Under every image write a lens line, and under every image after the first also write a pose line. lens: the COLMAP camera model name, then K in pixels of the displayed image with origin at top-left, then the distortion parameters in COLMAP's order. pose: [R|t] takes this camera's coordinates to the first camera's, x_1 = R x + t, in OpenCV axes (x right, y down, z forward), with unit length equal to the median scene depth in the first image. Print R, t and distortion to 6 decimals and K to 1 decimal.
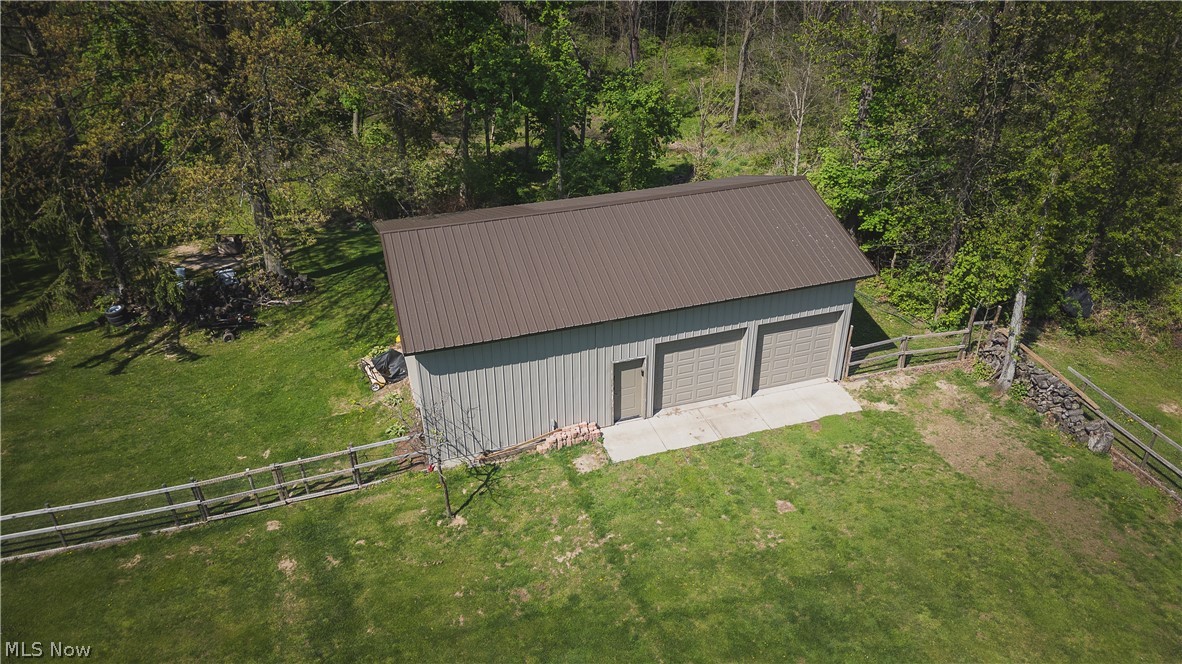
lens RADIAL K [[824.4, 0, 591.0], [0, 824.4, 332.0], [0, 0, 1]] dist [0.095952, -0.102665]
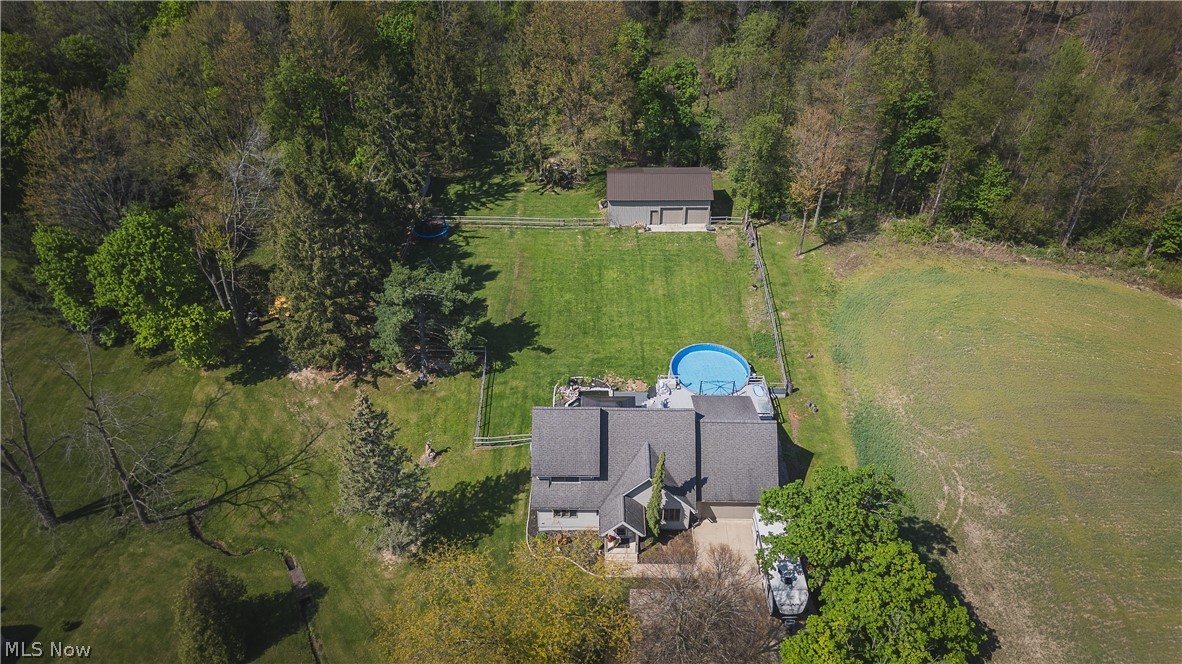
lens RADIAL K [[824.4, 0, 591.0], [0, 824.4, 332.0], [0, 0, 1]] dist [0.095952, -0.102665]
pose [[0.949591, 0.200220, -0.241222, 0.913787], [-0.162397, 0.972355, 0.167787, -0.020675], [0.268148, -0.120155, 0.955855, -3.393573]]
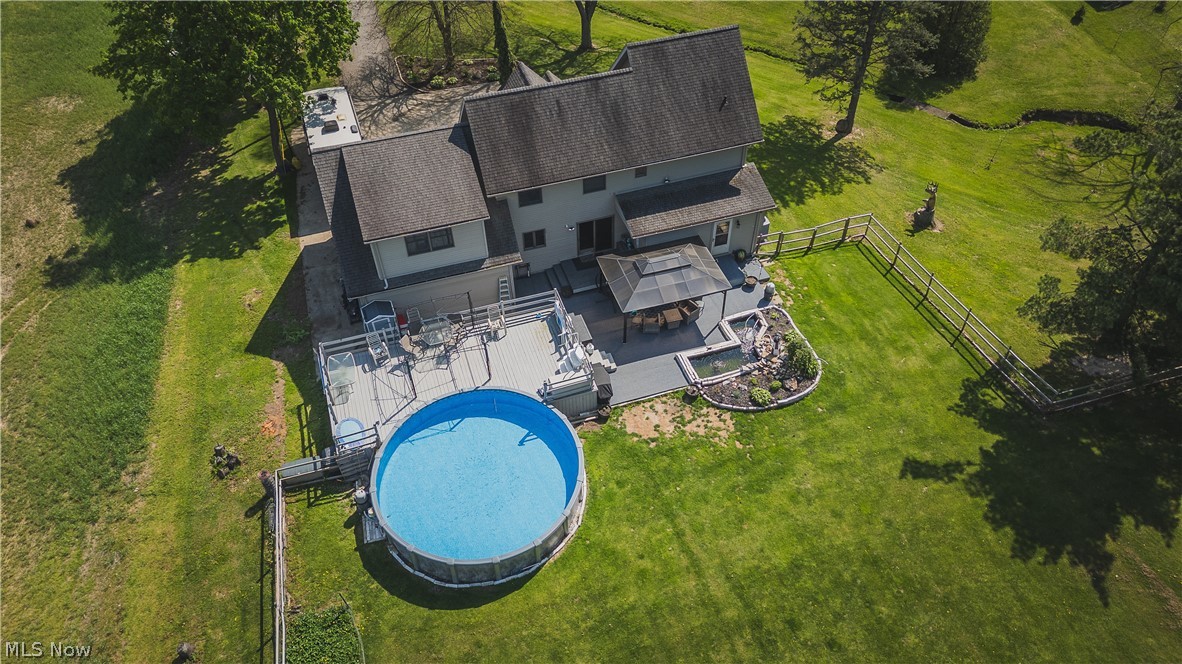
lens RADIAL K [[824.4, 0, 591.0], [0, 824.4, 332.0], [0, 0, 1]] dist [0.095952, -0.102665]
pose [[-0.999790, 0.017896, 0.010020, 0.393743], [0.014155, 0.248499, 0.968529, -0.686643], [0.014842, 0.968467, -0.248700, 0.123894]]
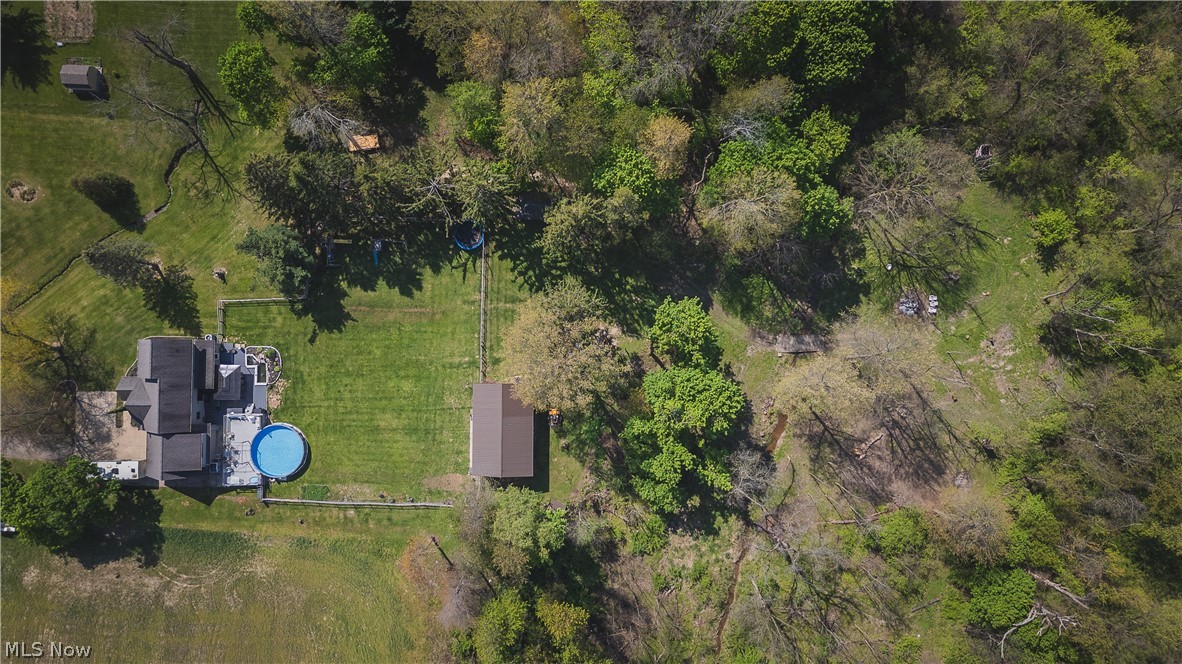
lens RADIAL K [[824.4, 0, 591.0], [0, 824.4, 332.0], [0, 0, 1]] dist [0.095952, -0.102665]
pose [[-0.307874, 0.951416, -0.004502, -0.692249], [-0.449505, -0.141284, 0.882034, -4.720205], [0.838545, 0.273579, 0.471164, -1.006111]]
